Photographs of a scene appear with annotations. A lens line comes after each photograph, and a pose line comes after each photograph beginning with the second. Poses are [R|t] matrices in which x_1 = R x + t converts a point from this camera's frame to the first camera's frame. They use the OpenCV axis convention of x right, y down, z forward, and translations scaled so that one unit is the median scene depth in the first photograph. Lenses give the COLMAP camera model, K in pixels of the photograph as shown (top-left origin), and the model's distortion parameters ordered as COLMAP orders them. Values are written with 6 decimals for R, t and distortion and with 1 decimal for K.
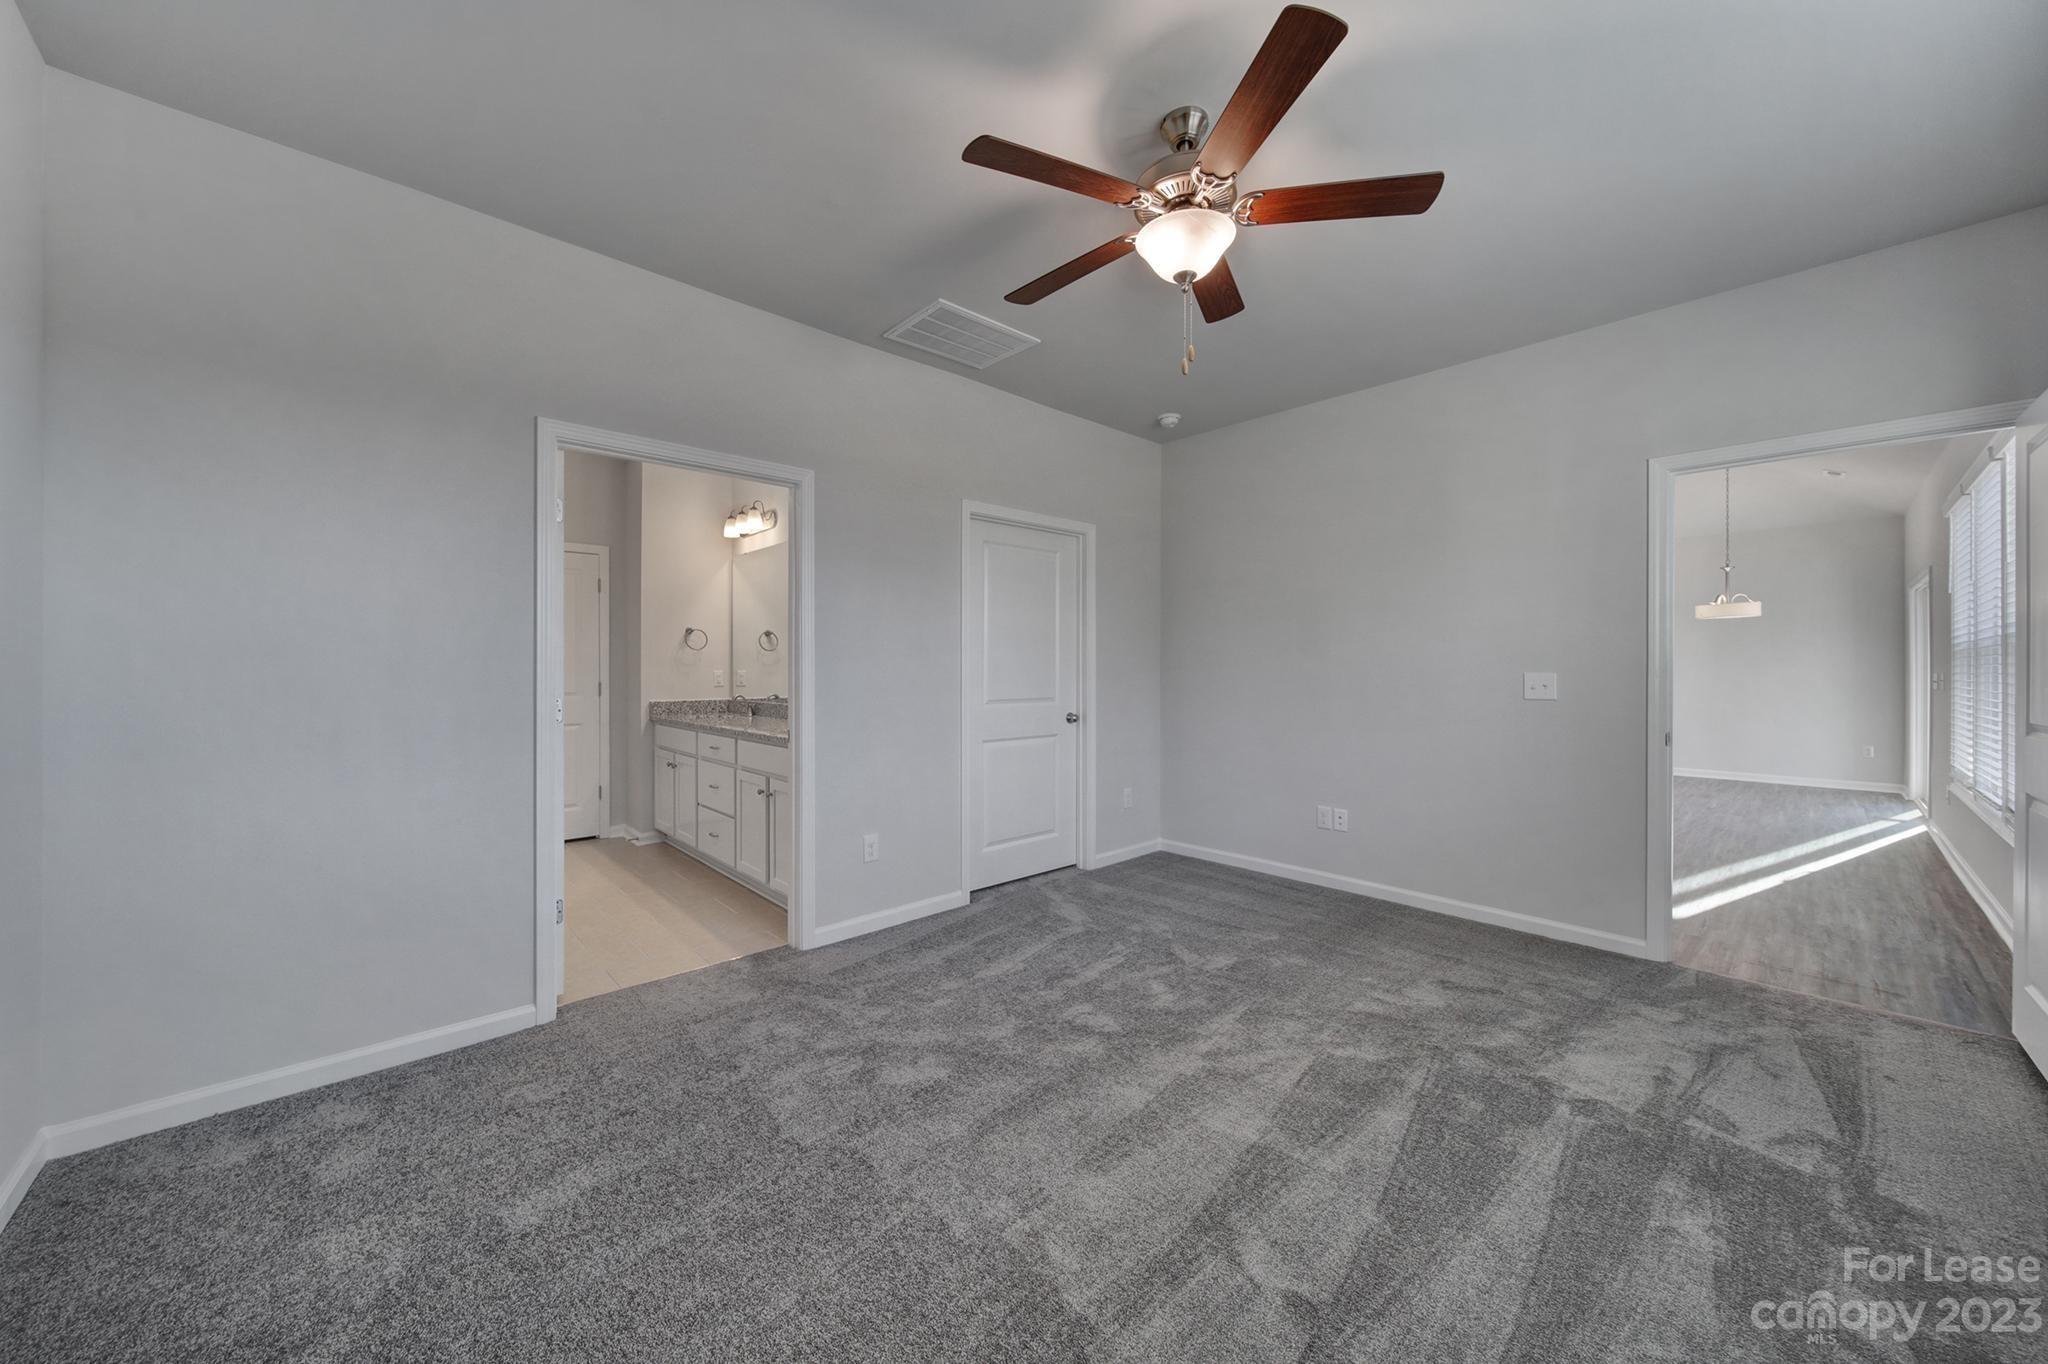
lens RADIAL K [[733.8, 0, 1020.0], [0, 733.8, 664.9], [0, 0, 1]] dist [0.000005, -0.000050]
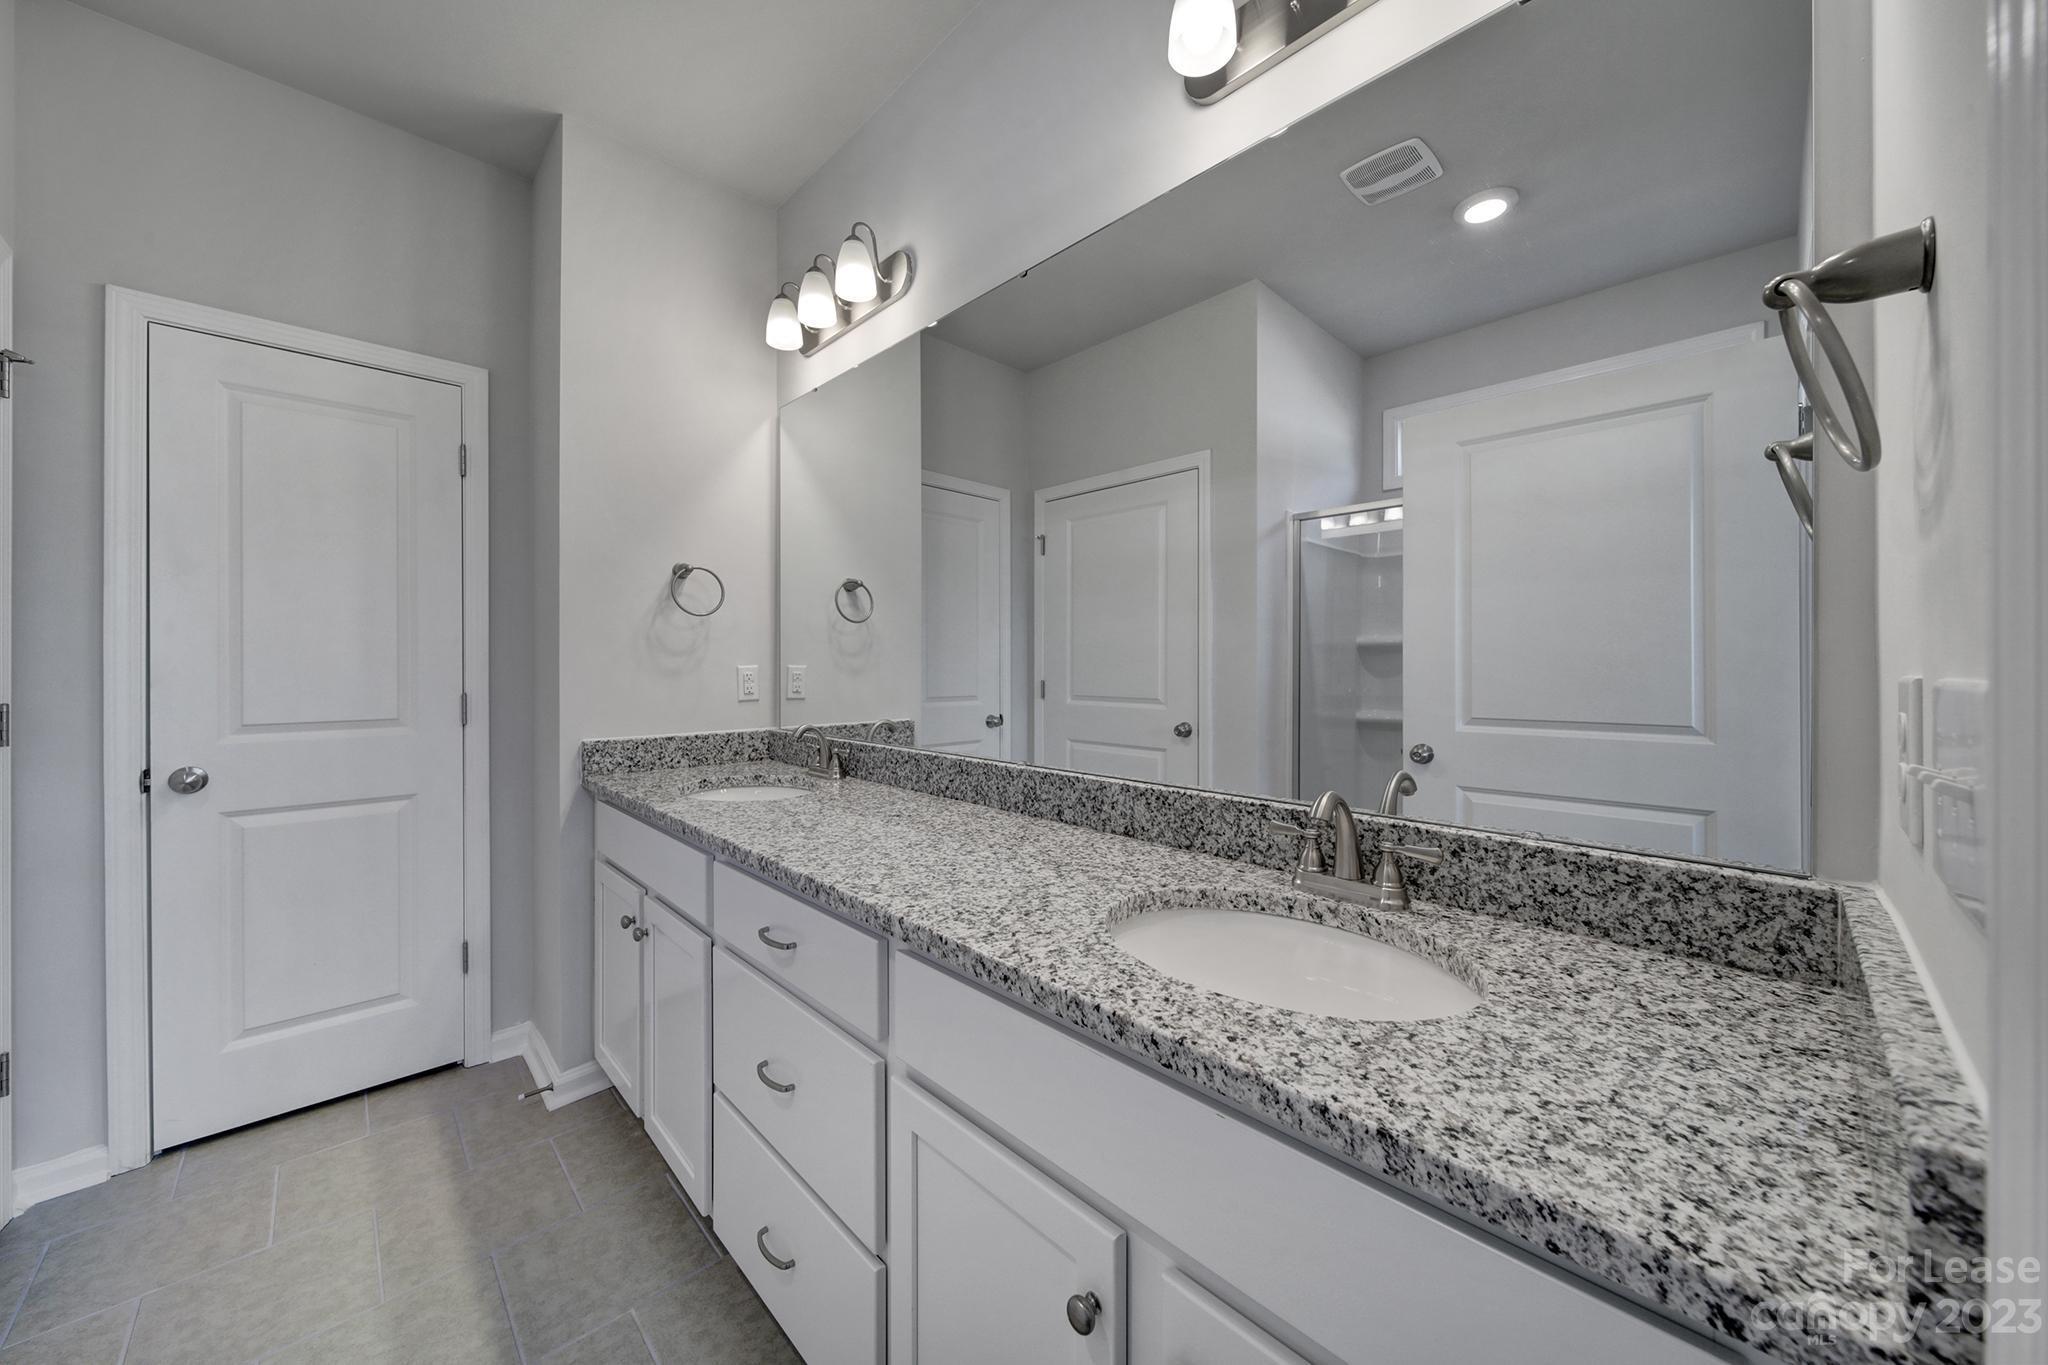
lens RADIAL K [[733.8, 0, 1020.0], [0, 733.8, 665.4], [0, 0, 1]] dist [0.000005, -0.000050]
pose [[0.999842, -0.001684, 0.017696, -0.264750], [0.001665, 0.999998, 0.001098, 0.007763], [-0.017698, -0.001069, 0.999843, 0.577349]]
